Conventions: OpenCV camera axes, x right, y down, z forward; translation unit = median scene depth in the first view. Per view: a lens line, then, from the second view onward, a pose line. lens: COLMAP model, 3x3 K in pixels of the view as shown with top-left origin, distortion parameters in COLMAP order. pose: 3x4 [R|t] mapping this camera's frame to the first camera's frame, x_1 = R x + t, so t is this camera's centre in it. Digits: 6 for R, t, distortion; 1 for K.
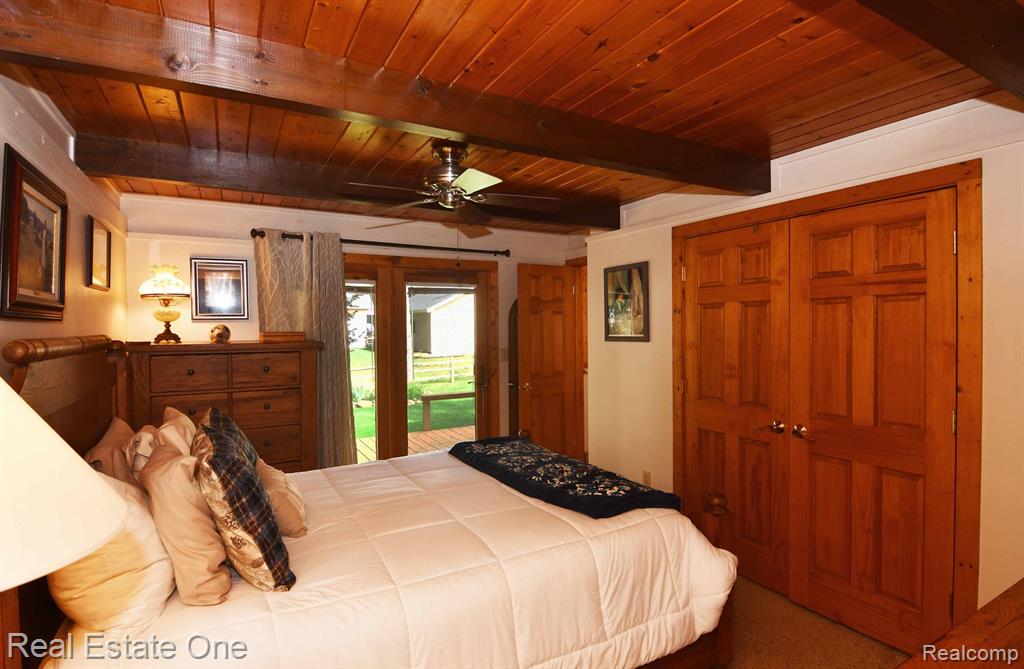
lens RADIAL K [[511.7, 0, 512.9], [0, 511.7, 334.7], [0, 0, 1]] dist [-0.012569, -0.009578]
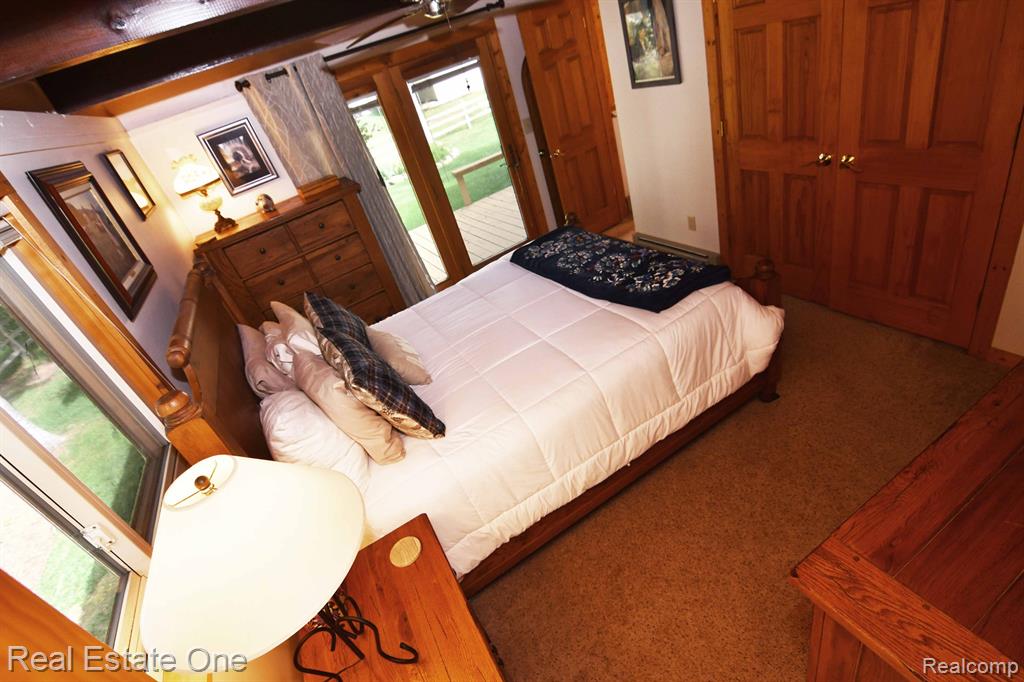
lens RADIAL K [[491.0, 0, 508.5], [0, 491.0, 342.3], [0, 0, 1]] dist [-0.017093, -0.006019]
pose [[0.961922, -0.227818, -0.151013, -0.009668], [0.273180, 0.819248, 0.504188, -0.175755], [0.008854, -0.526243, 0.850288, 0.005668]]
